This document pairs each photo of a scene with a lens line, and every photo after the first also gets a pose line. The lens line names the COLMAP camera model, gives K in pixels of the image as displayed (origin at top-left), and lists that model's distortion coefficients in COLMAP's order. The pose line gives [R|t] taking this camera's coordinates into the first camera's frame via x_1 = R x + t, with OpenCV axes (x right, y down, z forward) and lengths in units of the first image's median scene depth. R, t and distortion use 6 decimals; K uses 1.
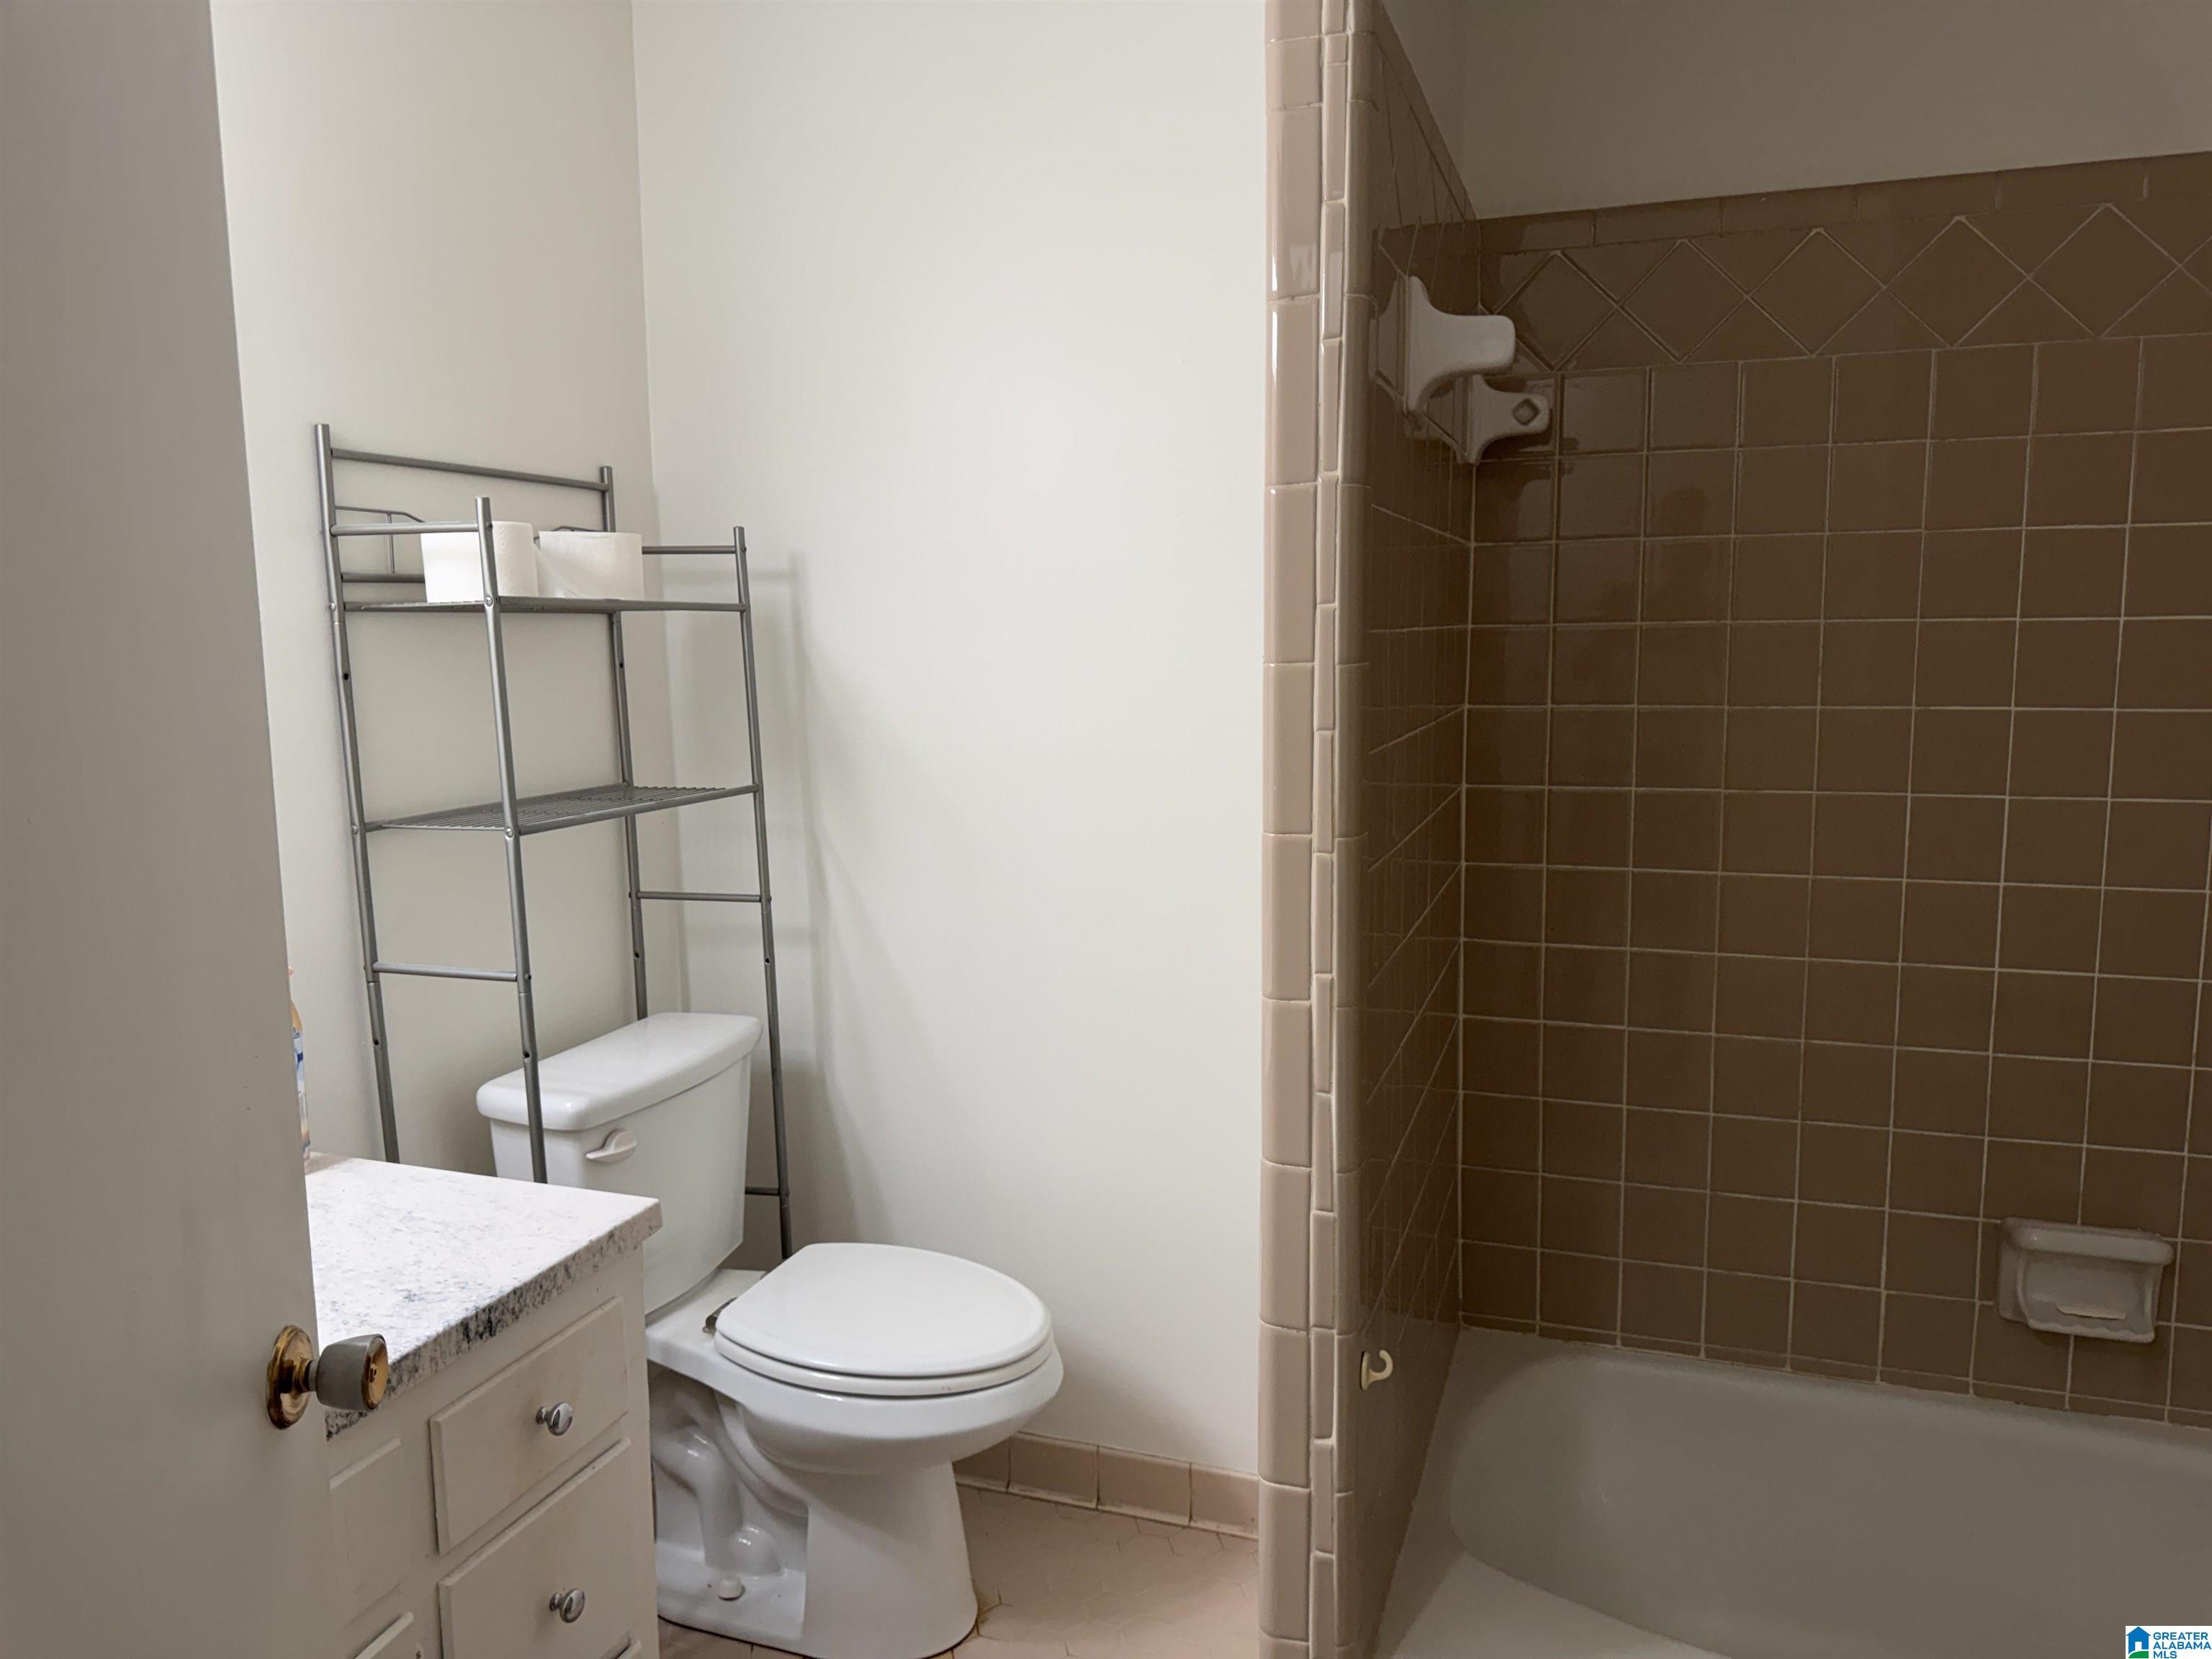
lens RADIAL K [[1532.6, 0, 1096.8], [0, 1532.6, 829.9], [0, 0, 1]] dist [0.127061, -0.174827]
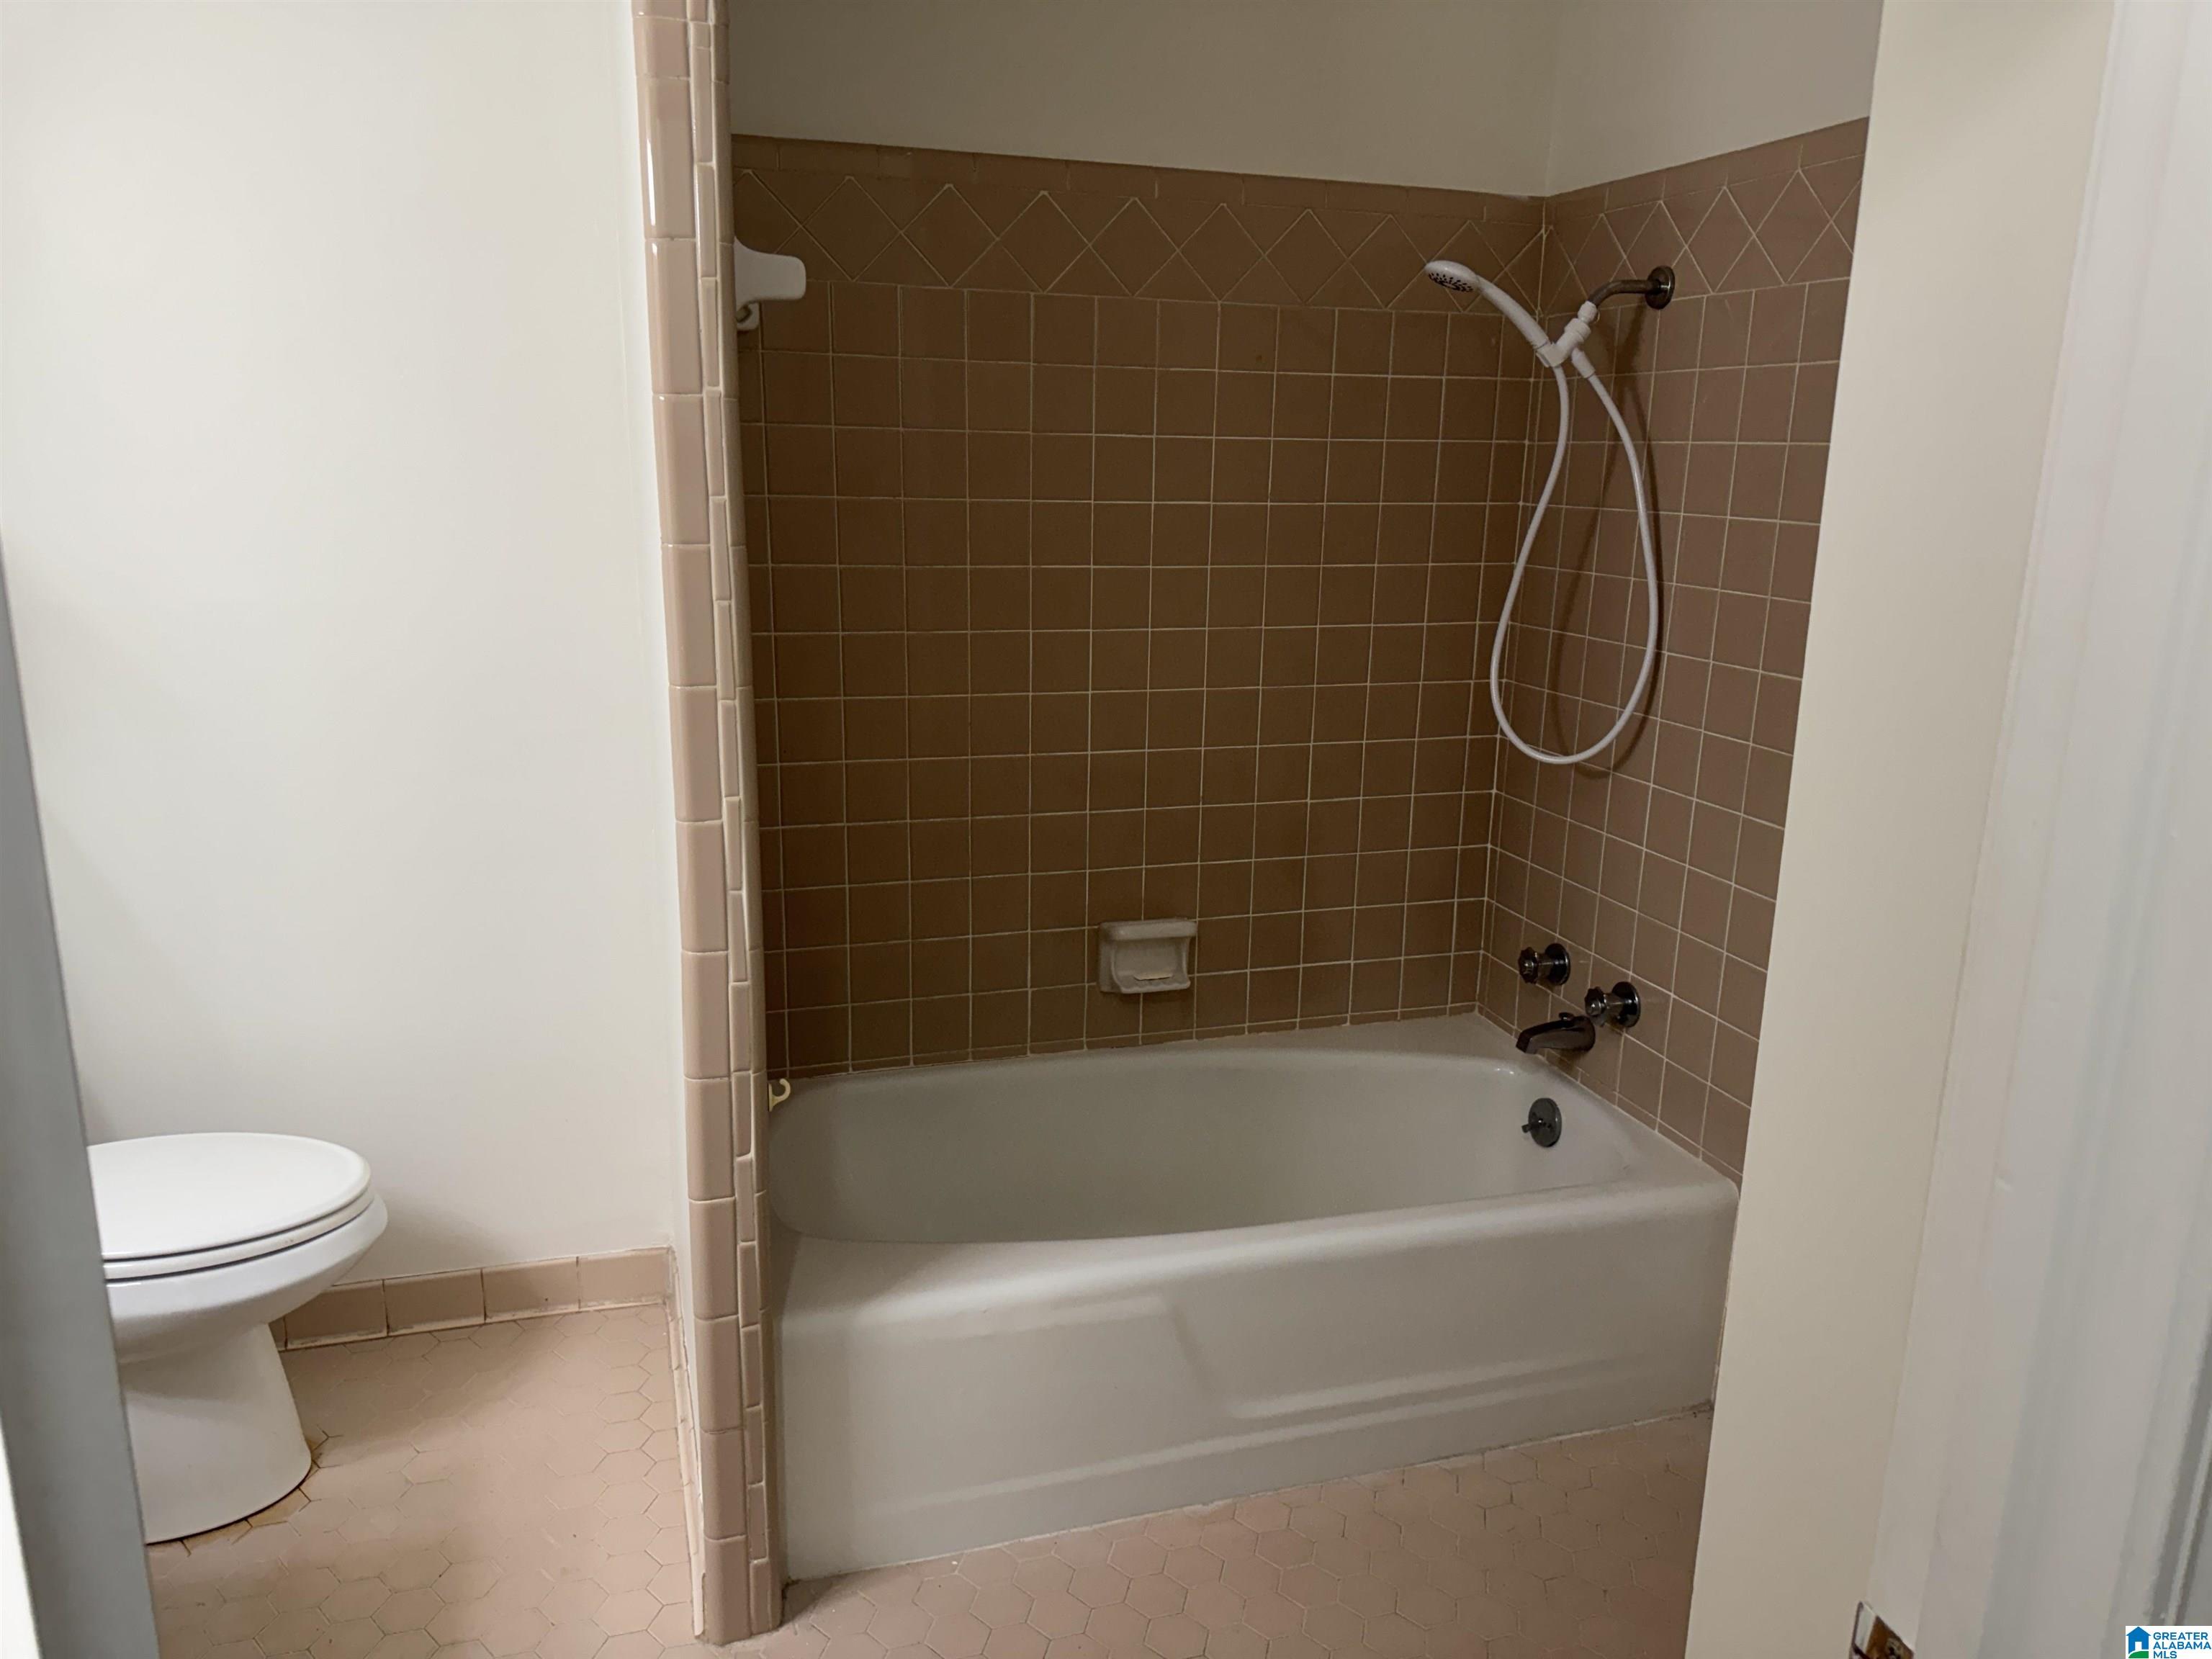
lens RADIAL K [[1532.6, 0, 1096.8], [0, 1532.6, 829.9], [0, 0, 1]] dist [0.127061, -0.174827]
pose [[0.805626, -0.113787, 0.581395, -0.335702], [0.049616, 0.990893, 0.125180, -0.021426], [-0.590344, -0.072002, 0.803934, -0.182492]]
